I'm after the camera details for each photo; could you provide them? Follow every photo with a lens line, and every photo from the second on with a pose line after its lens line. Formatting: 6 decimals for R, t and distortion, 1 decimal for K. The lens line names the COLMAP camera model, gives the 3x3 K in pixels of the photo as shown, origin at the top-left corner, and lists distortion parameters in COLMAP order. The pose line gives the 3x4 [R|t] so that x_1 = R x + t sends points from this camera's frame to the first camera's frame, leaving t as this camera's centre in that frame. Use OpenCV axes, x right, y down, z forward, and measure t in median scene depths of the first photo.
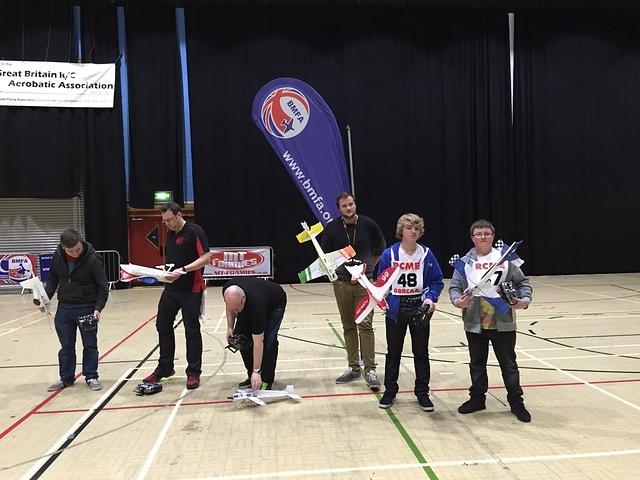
lens RADIAL K [[541.5, 0, 319.6], [0, 541.5, 236.3], [0, 0, 1]] dist [0.068479, -0.084735]
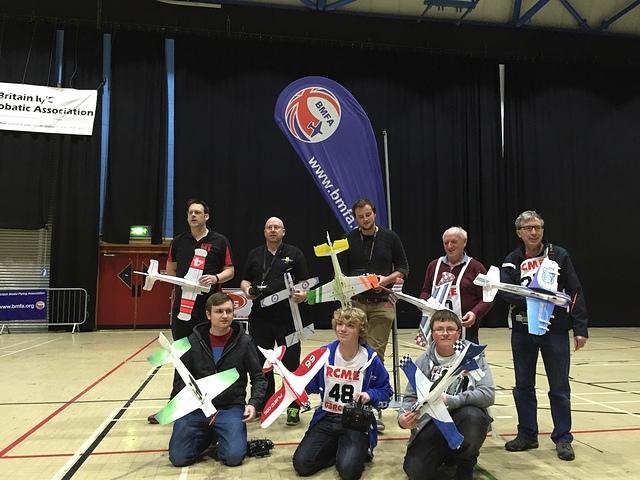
lens RADIAL K [[541.5, 0, 319.6], [0, 541.5, 235.3], [0, 0, 1]] dist [0.068479, -0.084735]
pose [[0.997152, 0.032996, 0.067820, -0.046680], [-0.025346, 0.993529, -0.110715, 0.029528], [-0.071035, 0.108681, 0.991535, 0.061130]]
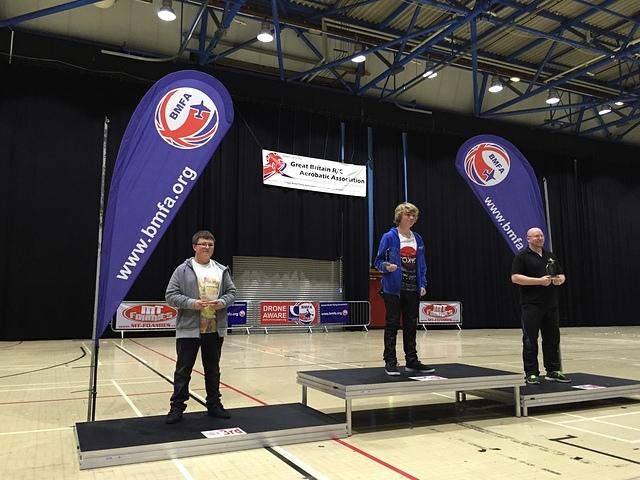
lens RADIAL K [[541.5, 0, 318.2], [0, 541.5, 237.3], [0, 0, 1]] dist [0.068479, -0.084735]
pose [[0.937890, 0.065717, 0.340651, -0.957905], [-0.016464, 0.989220, -0.145506, 0.067033], [-0.346542, 0.130860, 0.928862, -0.215861]]
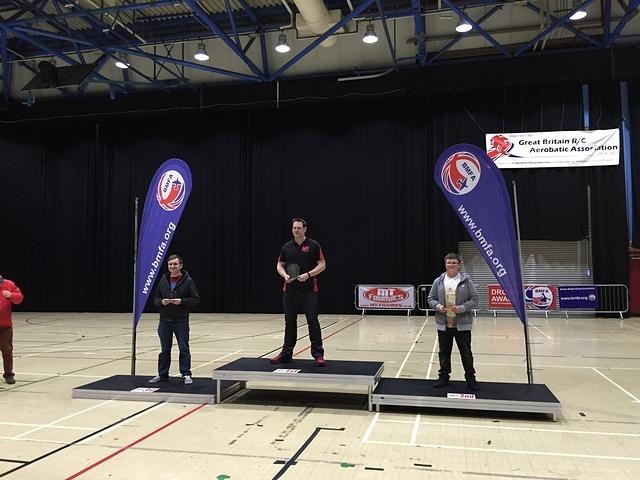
lens RADIAL K [[541.5, 0, 320.8], [0, 541.5, 238.1], [0, 0, 1]] dist [0.068479, -0.084735]
pose [[0.946089, -0.003653, -0.323886, -0.612729], [-0.021560, 0.997009, -0.074222, 0.028039], [0.323188, 0.077204, 0.943180, -0.332247]]
